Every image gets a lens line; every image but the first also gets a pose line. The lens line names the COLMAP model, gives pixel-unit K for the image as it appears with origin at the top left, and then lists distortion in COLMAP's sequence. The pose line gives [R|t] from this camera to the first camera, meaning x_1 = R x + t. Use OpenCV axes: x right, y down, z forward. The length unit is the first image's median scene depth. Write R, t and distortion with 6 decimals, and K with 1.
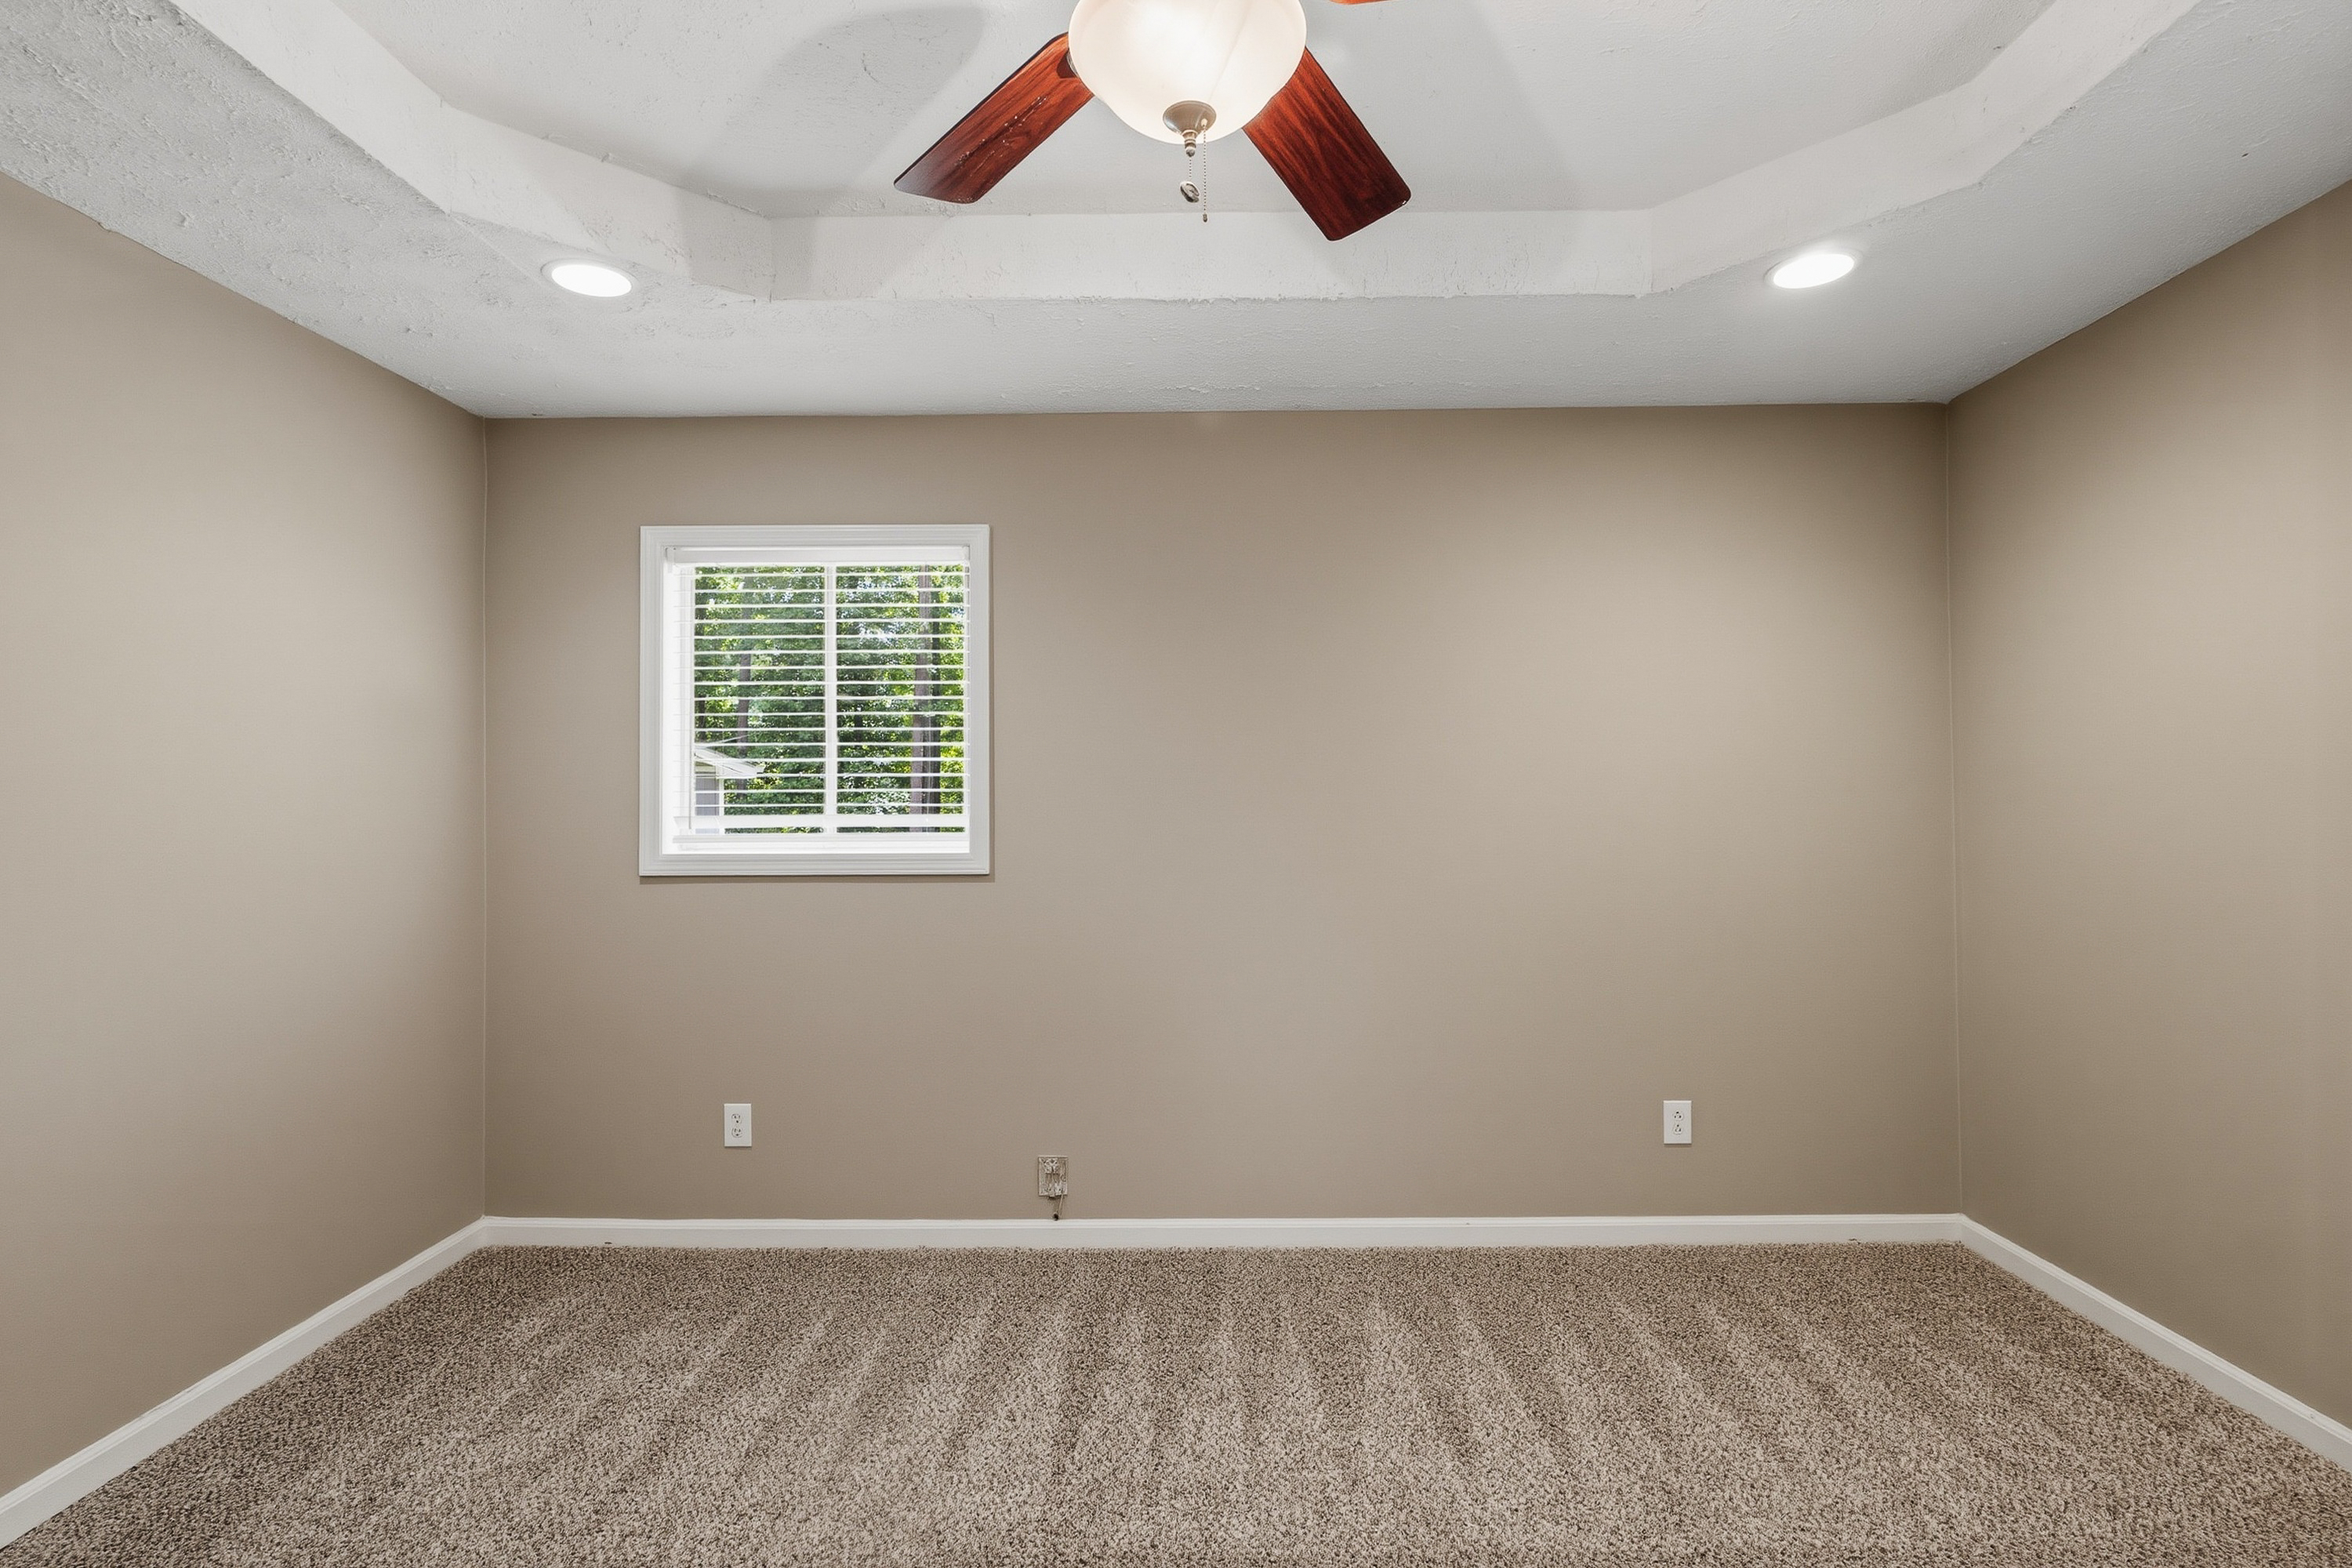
lens RADIAL K [[1099.6, 0, 1182.1], [0, 1099.6, 803.1], [0, 0, 1]] dist [-0.000296, -0.000200]
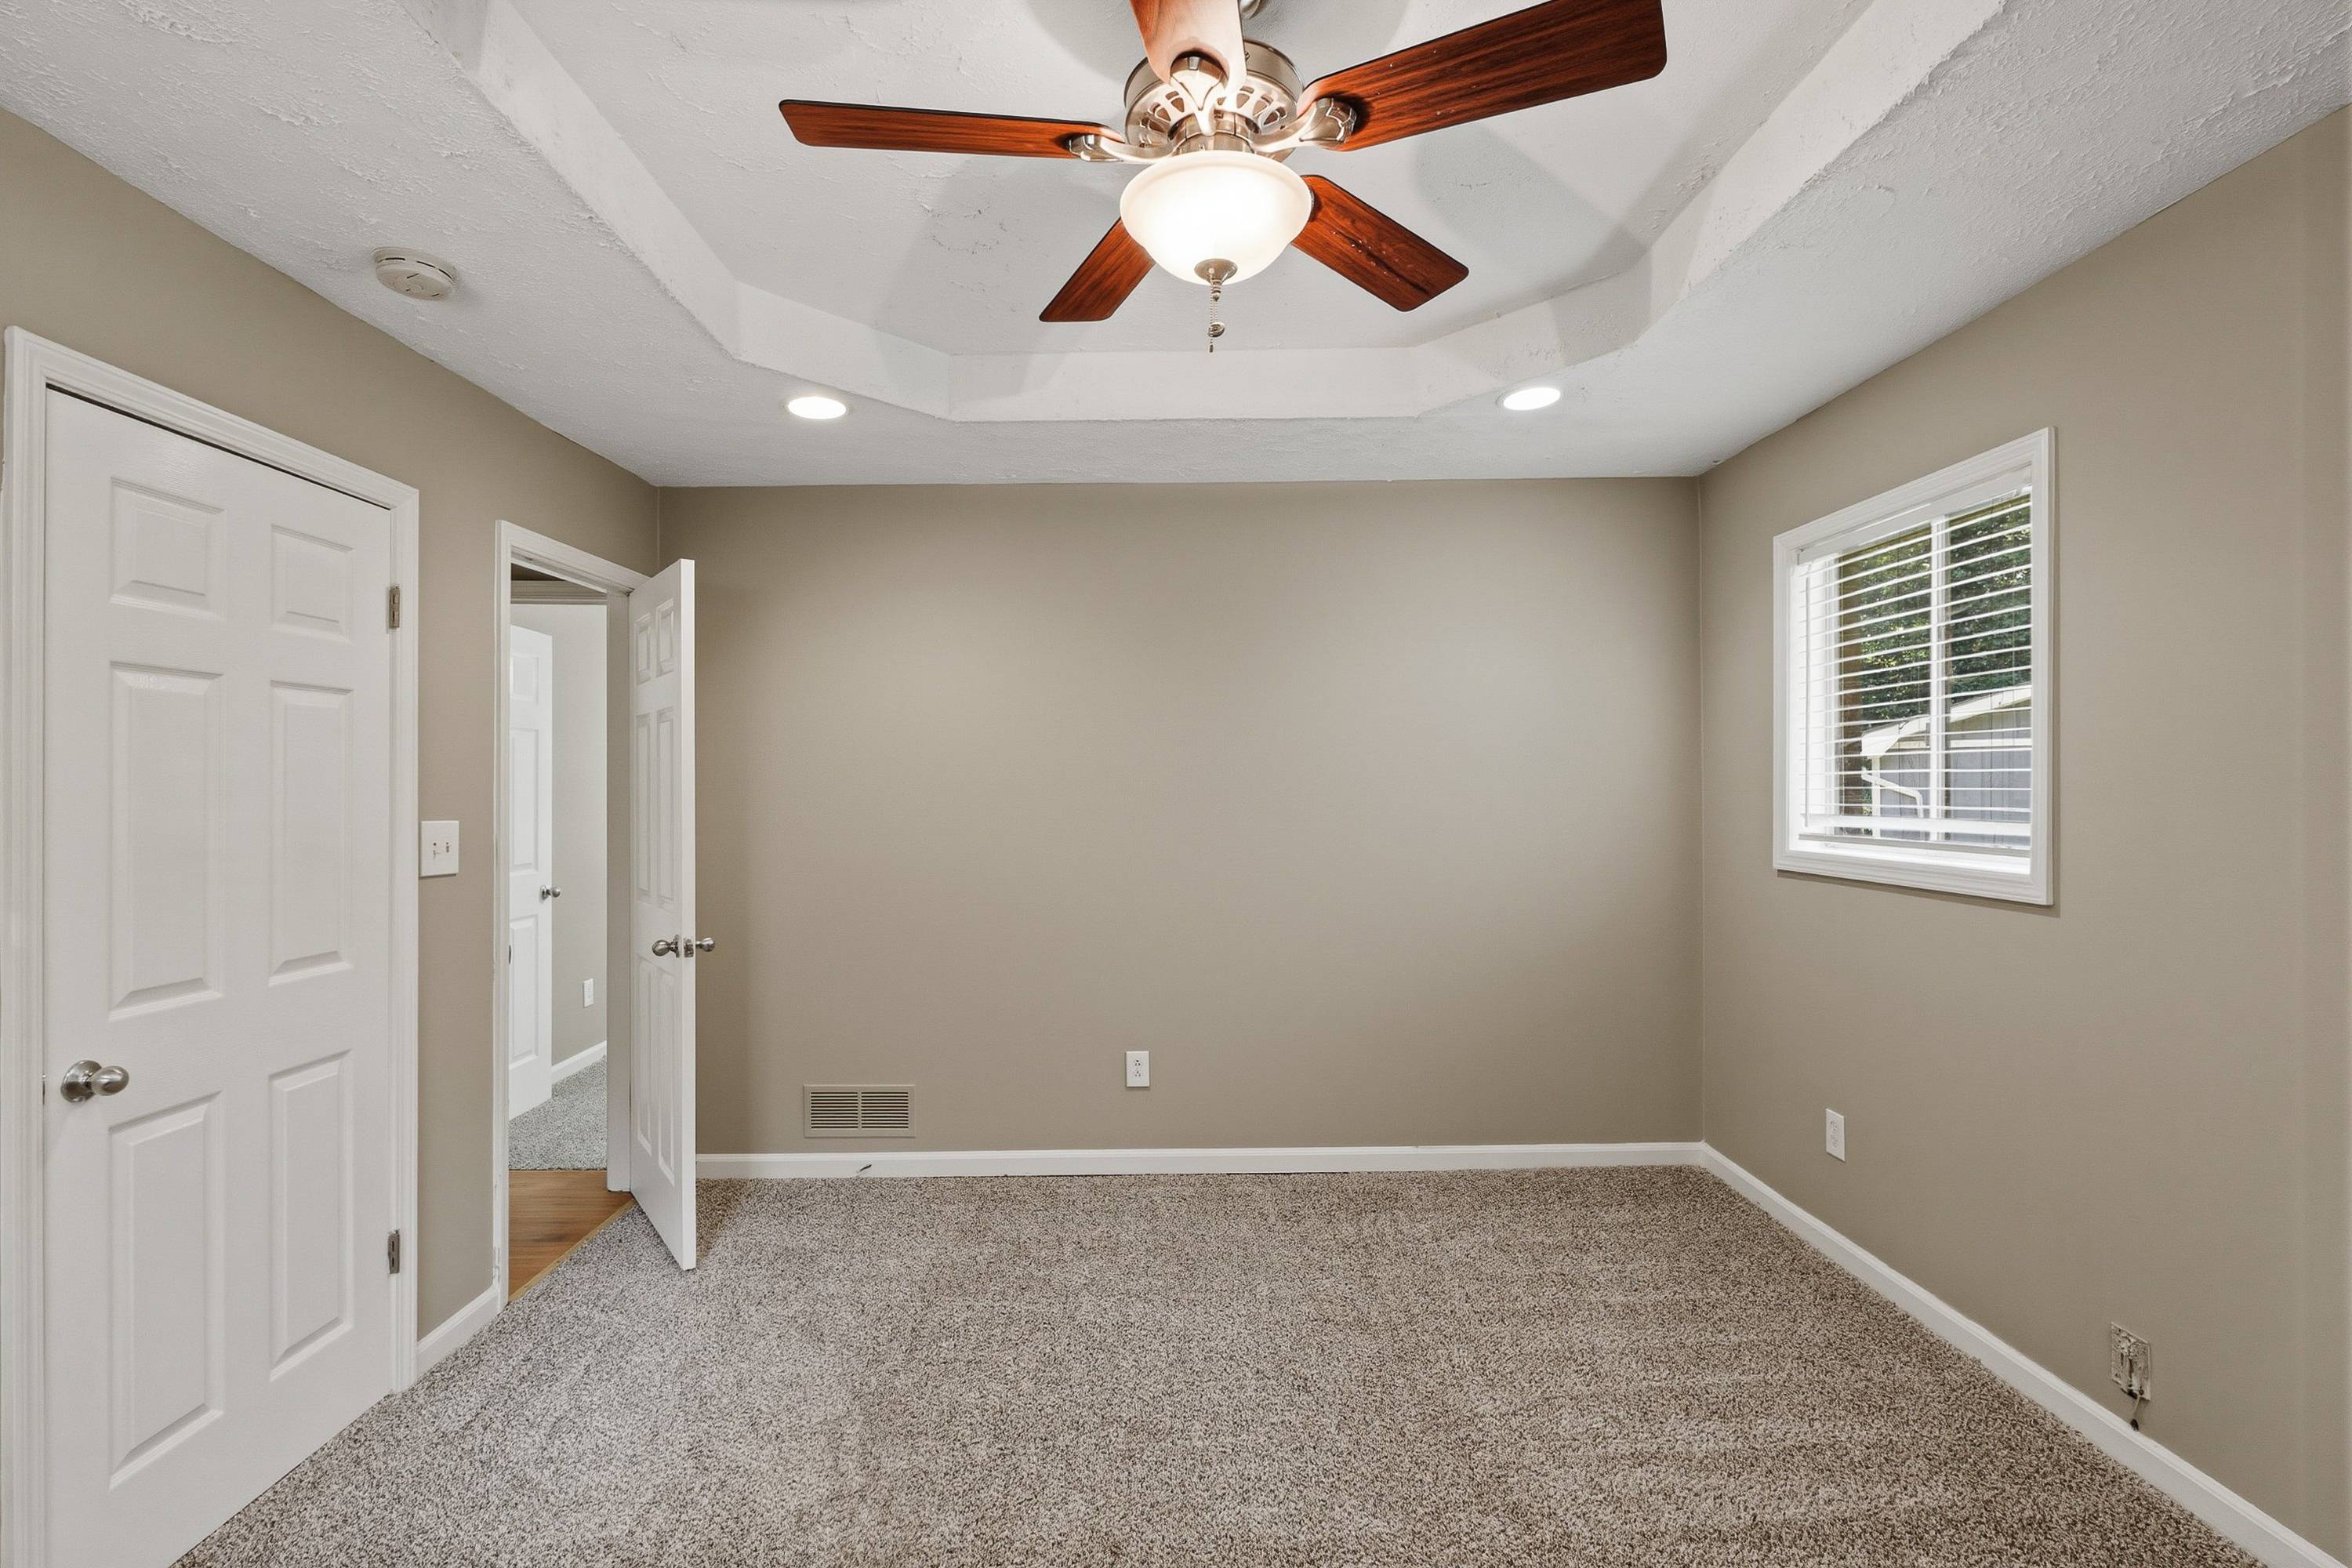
lens RADIAL K [[1099.6, 0, 1182.1], [0, 1099.6, 803.1], [0, 0, 1]] dist [-0.000296, -0.000200]
pose [[0.011588, 0.019306, -0.999746, 0.553973], [0.006323, 0.999792, 0.019380, -0.021222], [0.999913, -0.006546, 0.011464, 0.418038]]
